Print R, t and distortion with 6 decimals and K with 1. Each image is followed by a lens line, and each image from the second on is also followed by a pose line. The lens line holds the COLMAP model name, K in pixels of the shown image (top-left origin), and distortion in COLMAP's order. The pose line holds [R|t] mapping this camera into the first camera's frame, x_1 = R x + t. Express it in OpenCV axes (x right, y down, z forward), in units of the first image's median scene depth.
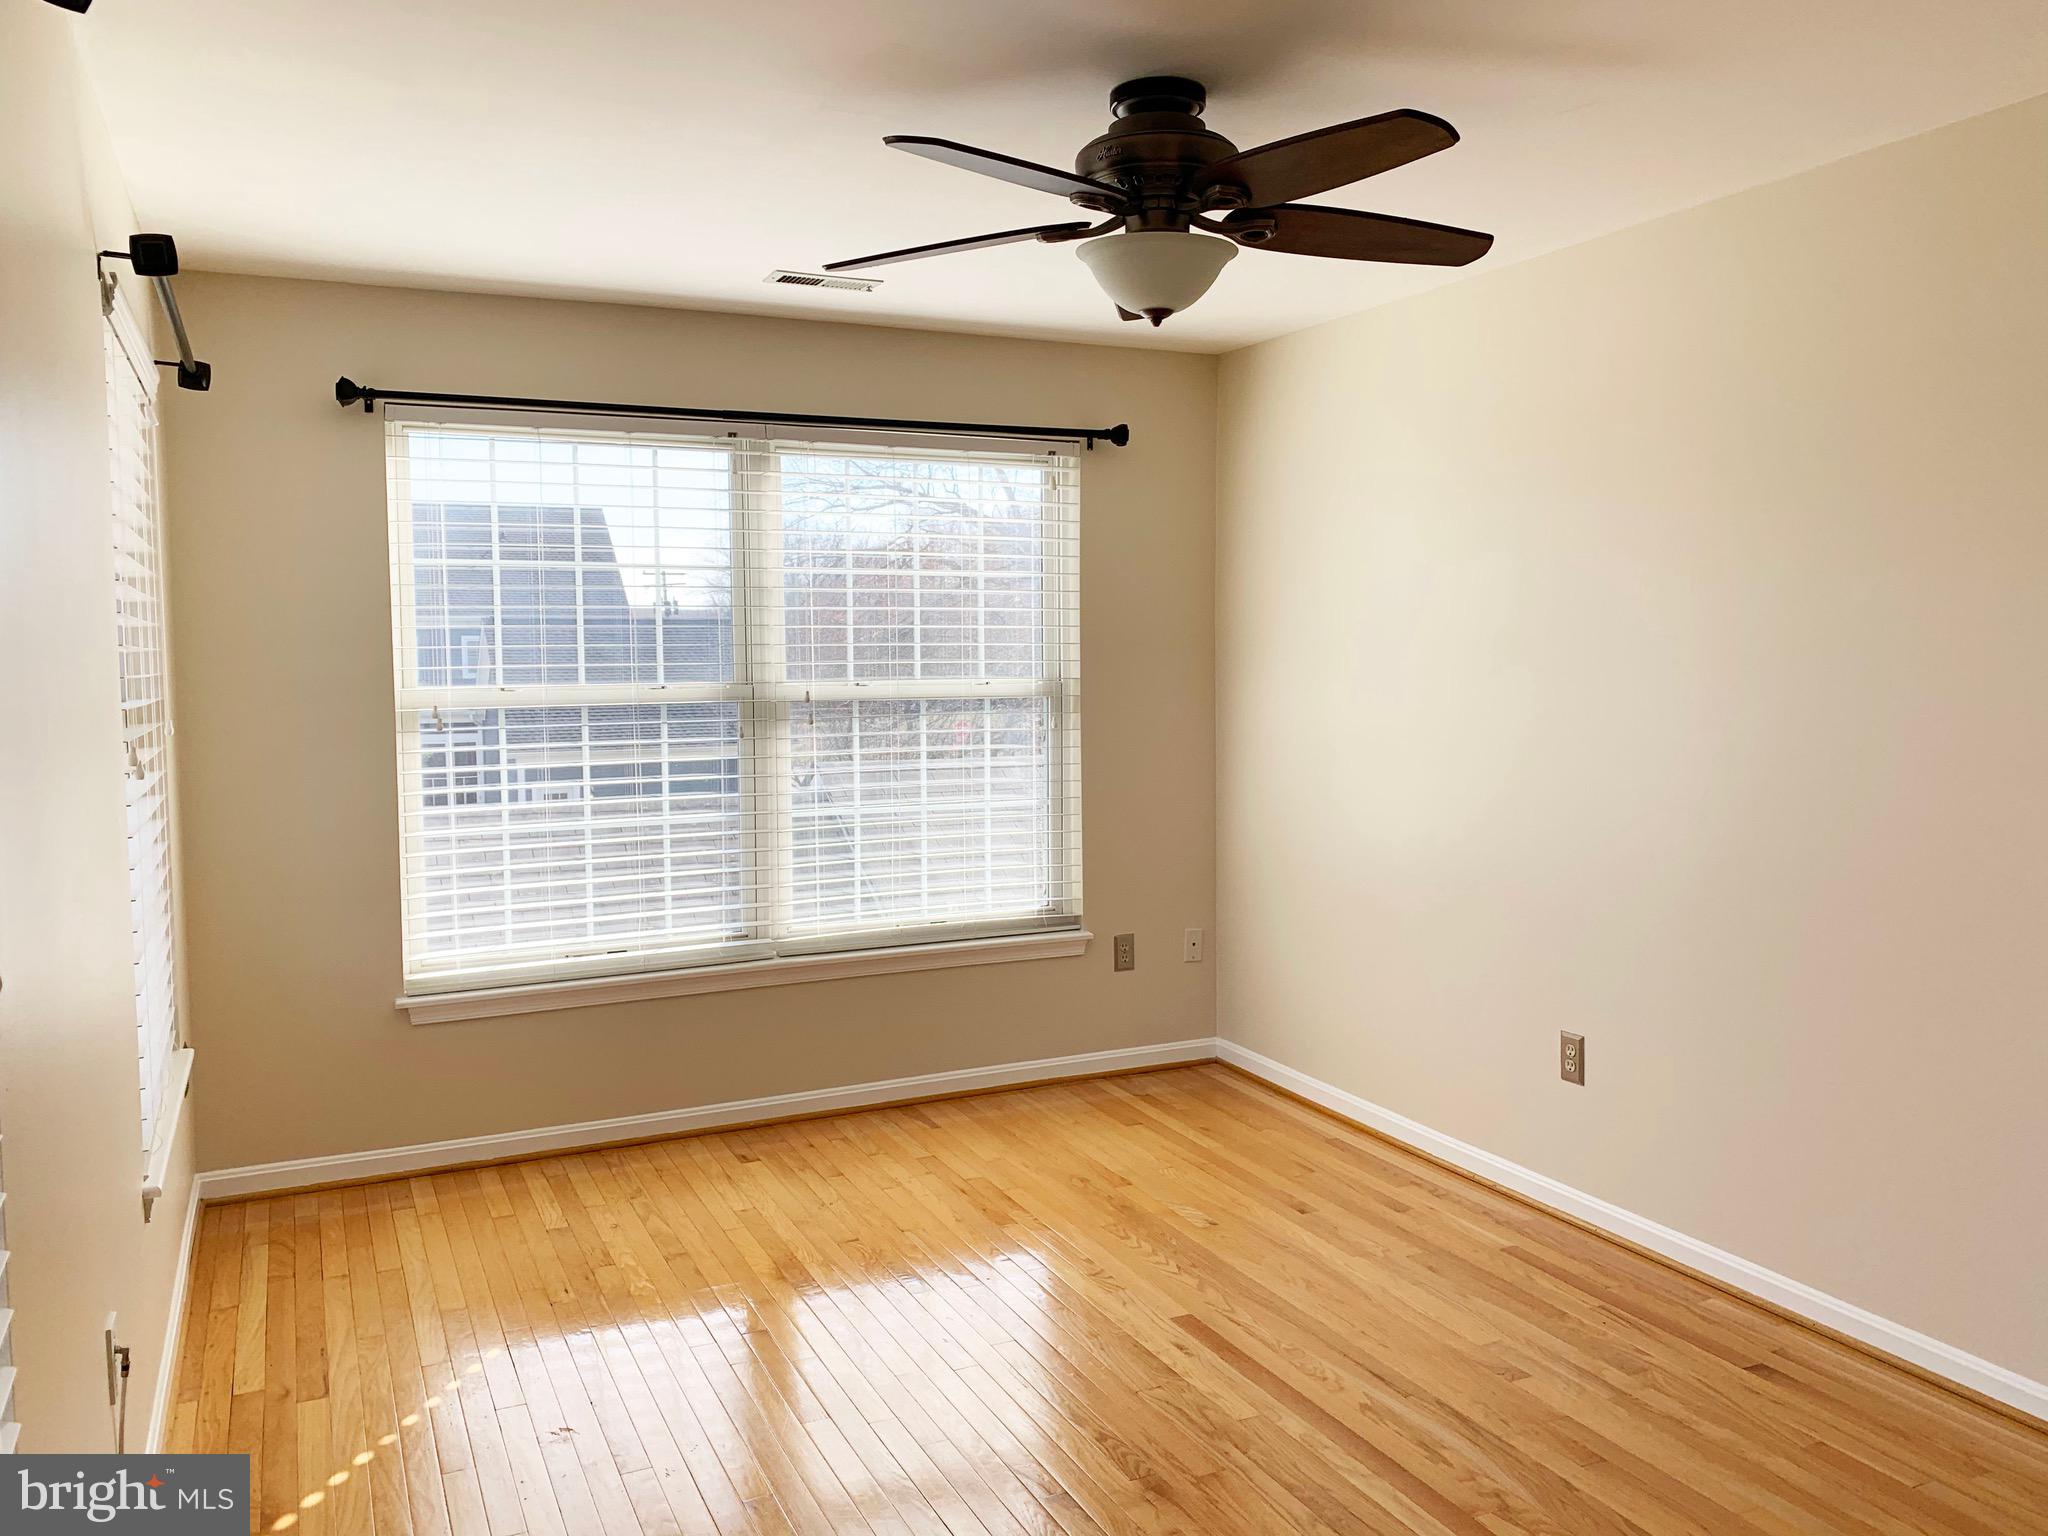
lens RADIAL K [[1533.8, 0, 1045.7], [0, 1533.8, 769.8], [0, 0, 1]] dist [0.035666, -0.054453]
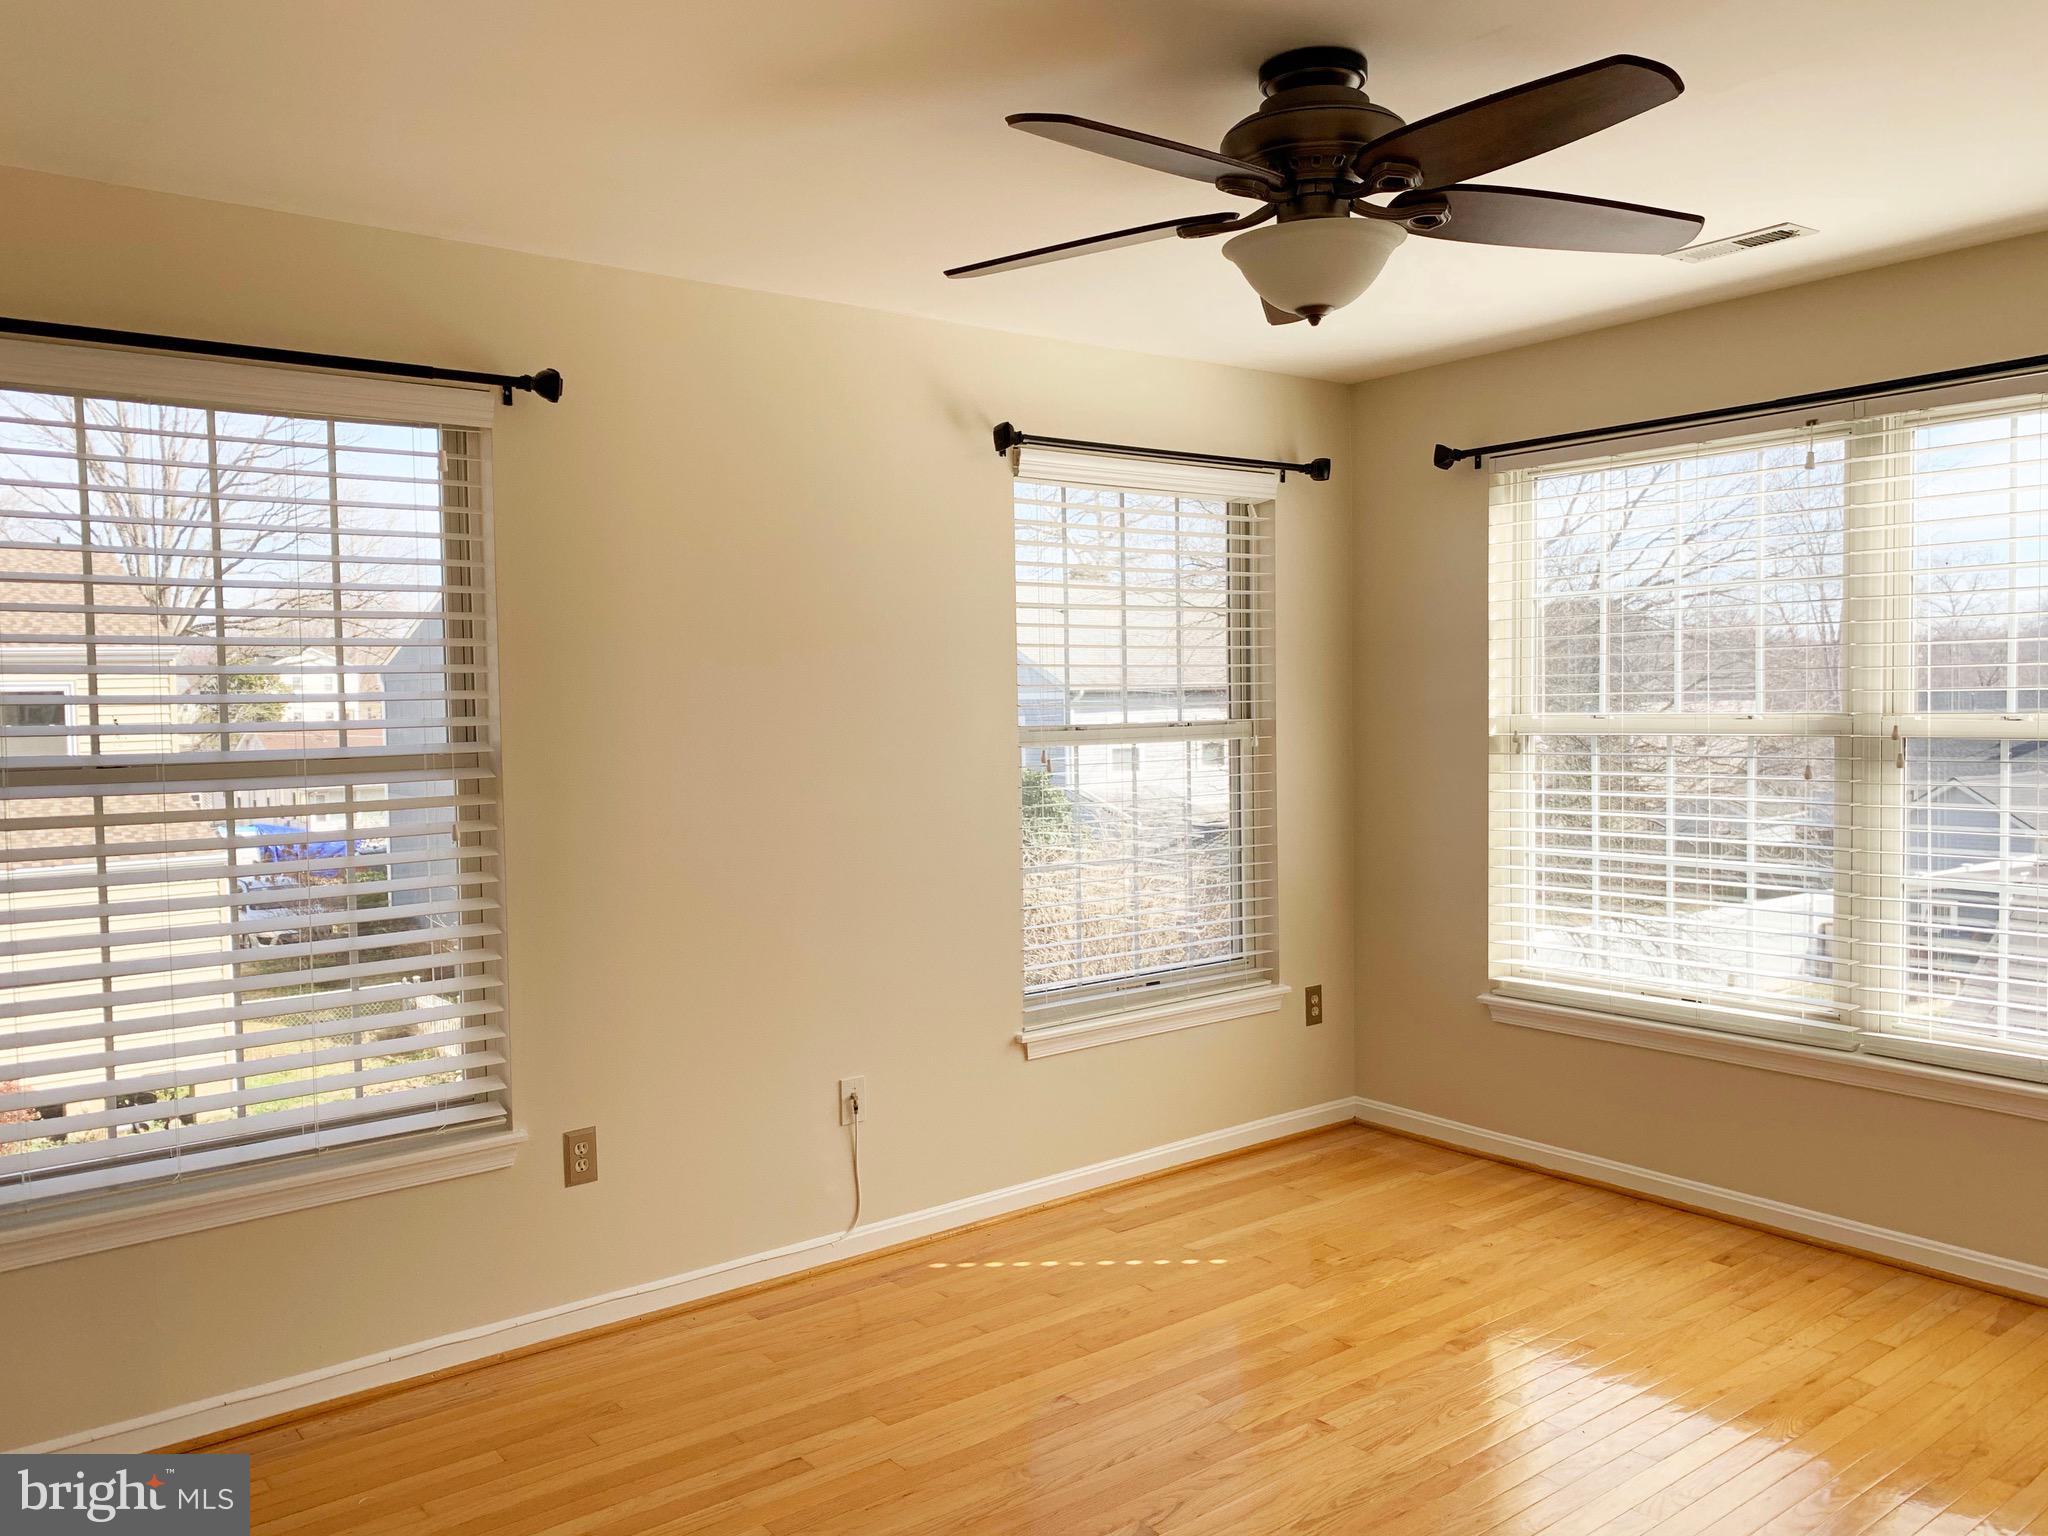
lens RADIAL K [[1533.8, 0, 1035.8], [0, 1533.8, 788.9], [0, 0, 1]] dist [0.035666, -0.054453]
pose [[0.223643, 0.060842, -0.972770, 0.554609], [-0.066261, 0.996690, 0.047104, -0.028192], [0.972416, 0.053922, 0.226934, 0.411016]]
